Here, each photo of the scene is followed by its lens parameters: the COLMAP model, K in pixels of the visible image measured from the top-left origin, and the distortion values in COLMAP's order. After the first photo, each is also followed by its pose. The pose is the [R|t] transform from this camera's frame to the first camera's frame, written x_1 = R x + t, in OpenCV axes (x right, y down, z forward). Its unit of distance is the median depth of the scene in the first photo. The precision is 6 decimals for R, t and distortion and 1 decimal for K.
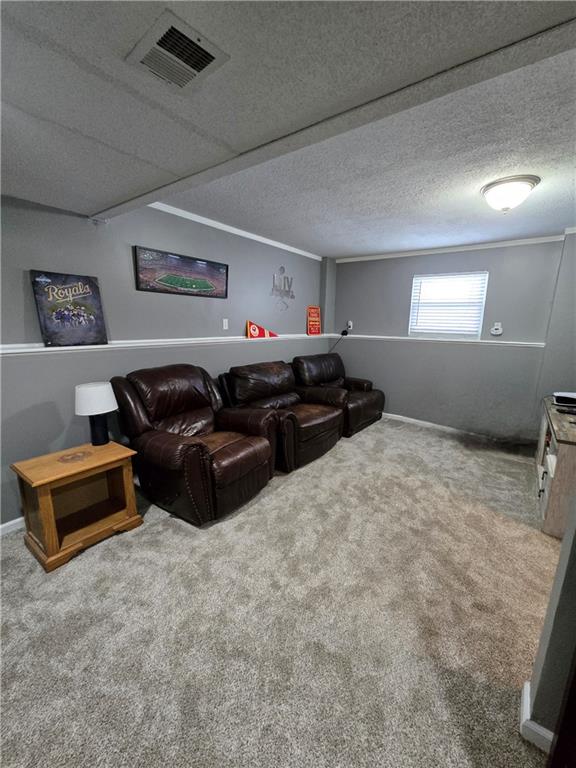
lens RADIAL K [[313.2, 0, 293.5], [0, 313.2, 388.3], [0, 0, 1]] dist [0.001040, -0.000044]
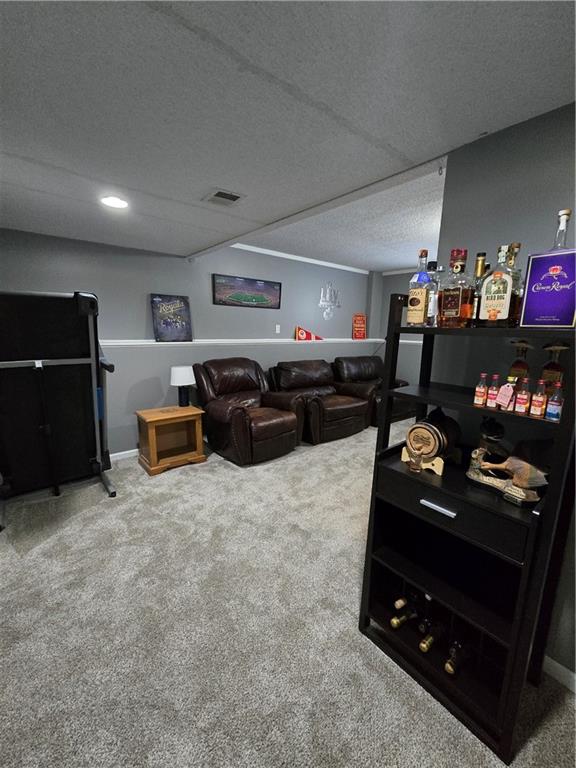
lens RADIAL K [[316.1, 0, 295.9], [0, 316.1, 393.0], [0, 0, 1]] dist [0.000014, -0.000026]
pose [[0.971878, 0.051413, -0.229805, 0.227640], [-0.053732, 0.998548, -0.003840, 0.077981], [0.229273, 0.016080, 0.973229, -0.321980]]
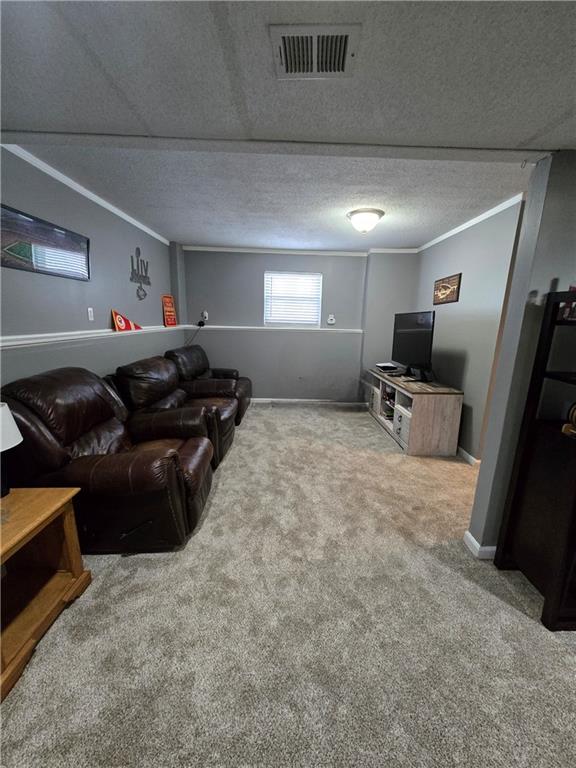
lens RADIAL K [[313.2, 0, 293.5], [0, 313.2, 388.3], [0, 0, 1]] dist [0.001040, -0.000044]
pose [[0.799967, -0.130783, 0.585618, -0.410471], [0.113352, 0.991324, 0.066545, -0.018942], [-0.589240, 0.013148, 0.807851, 0.083072]]
